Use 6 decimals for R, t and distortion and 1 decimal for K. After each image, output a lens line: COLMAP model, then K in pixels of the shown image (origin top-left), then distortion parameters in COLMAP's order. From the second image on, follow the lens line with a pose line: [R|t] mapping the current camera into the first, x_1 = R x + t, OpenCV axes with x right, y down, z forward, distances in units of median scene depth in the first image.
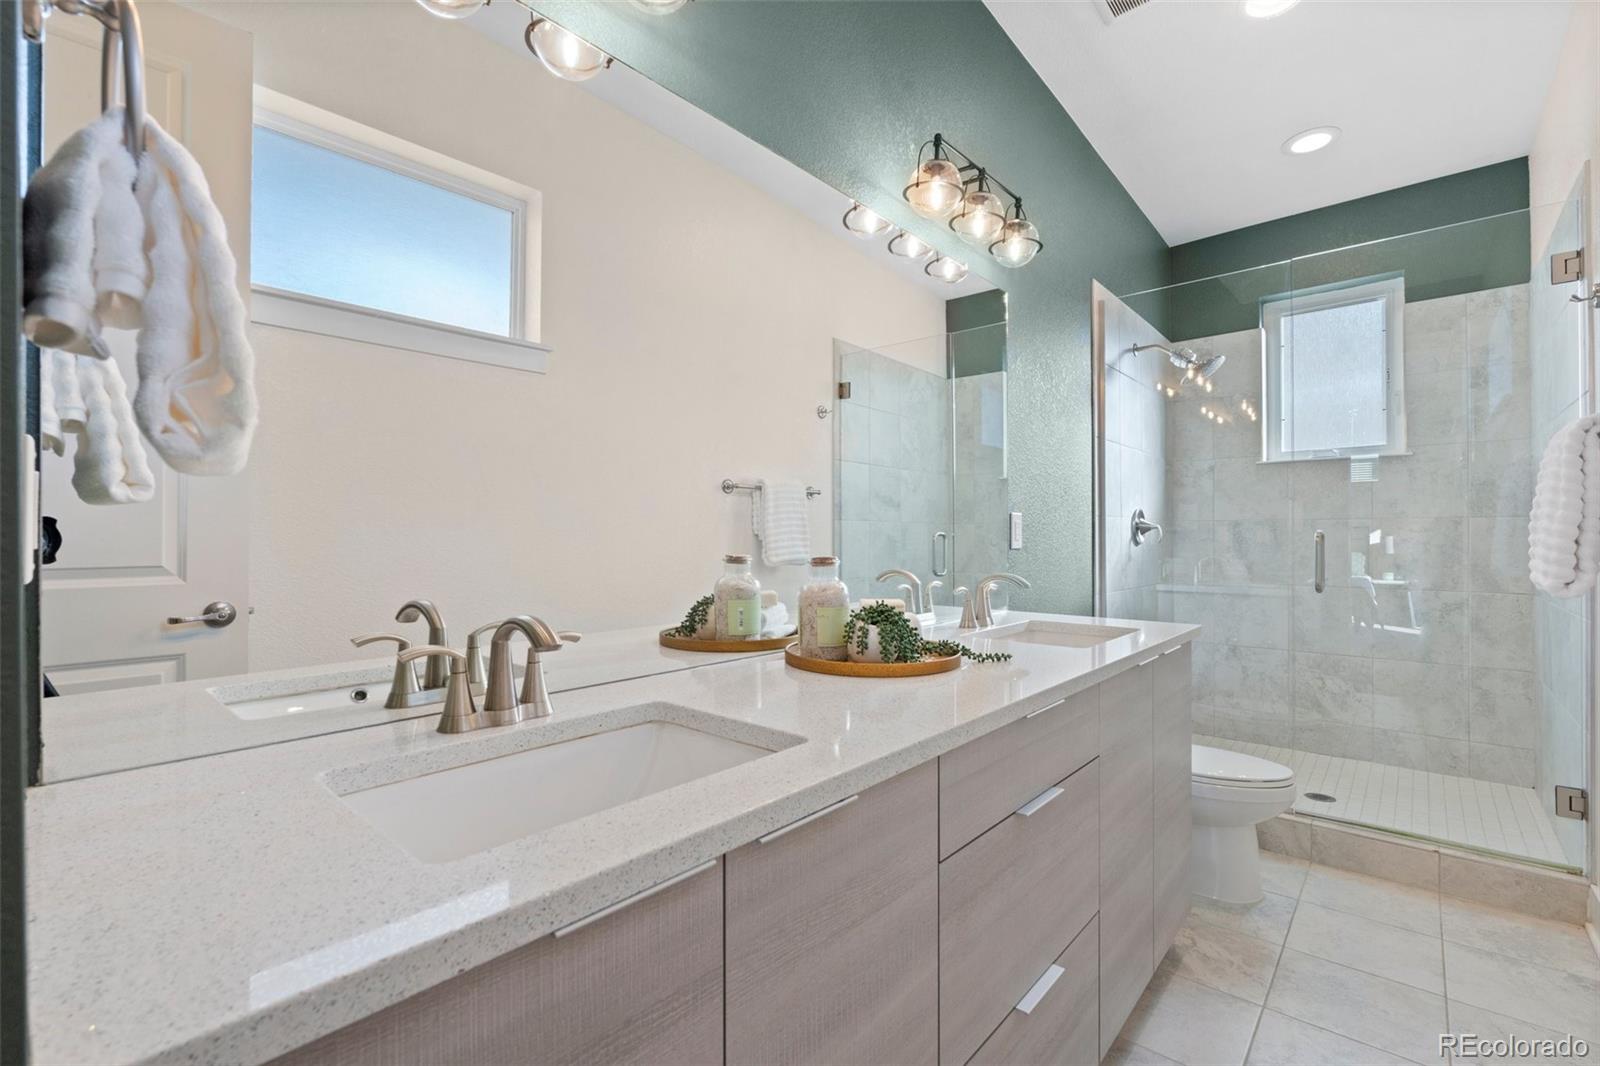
lens RADIAL K [[696.4, 0, 808.9], [0, 696.4, 533.1], [0, 0, 1]] dist [-0.003994, -0.000505]
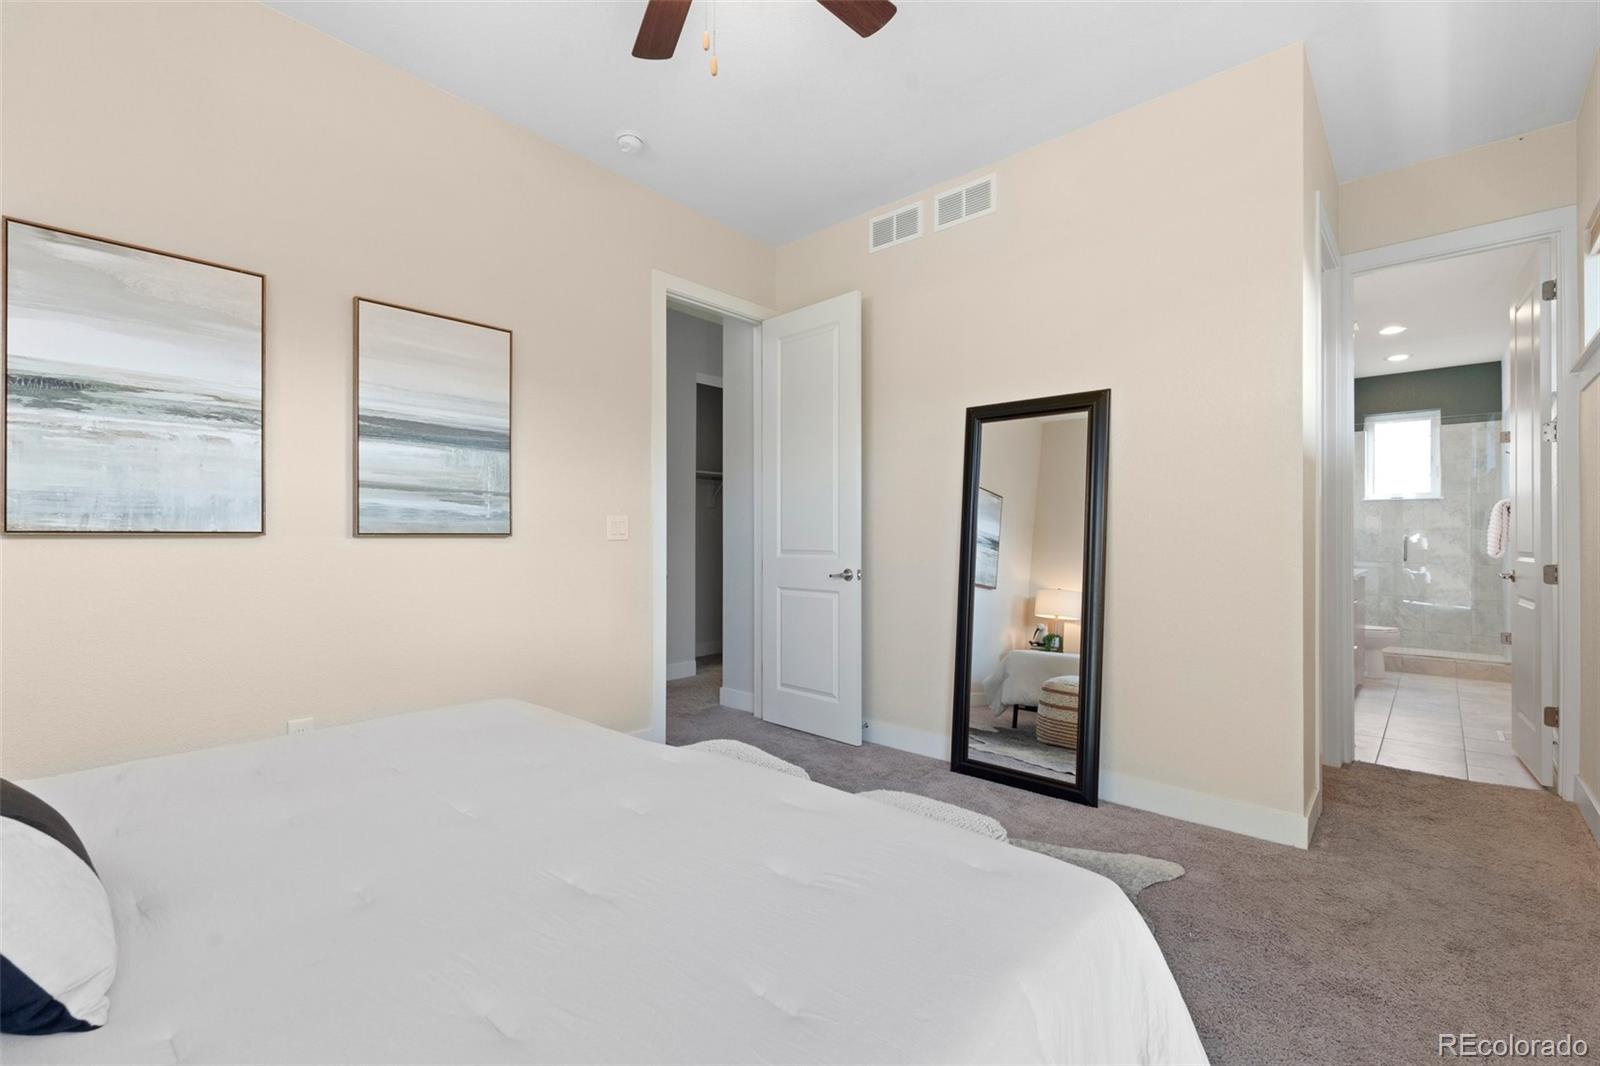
lens RADIAL K [[696.4, 0, 792.6], [0, 696.4, 533.5], [0, 0, 1]] dist [-0.003994, -0.000505]
pose [[0.999662, 0.004358, -0.025649, -0.978706], [-0.004195, 0.999971, 0.006413, -0.012512], [0.025676, -0.006304, 0.999650, -1.074025]]
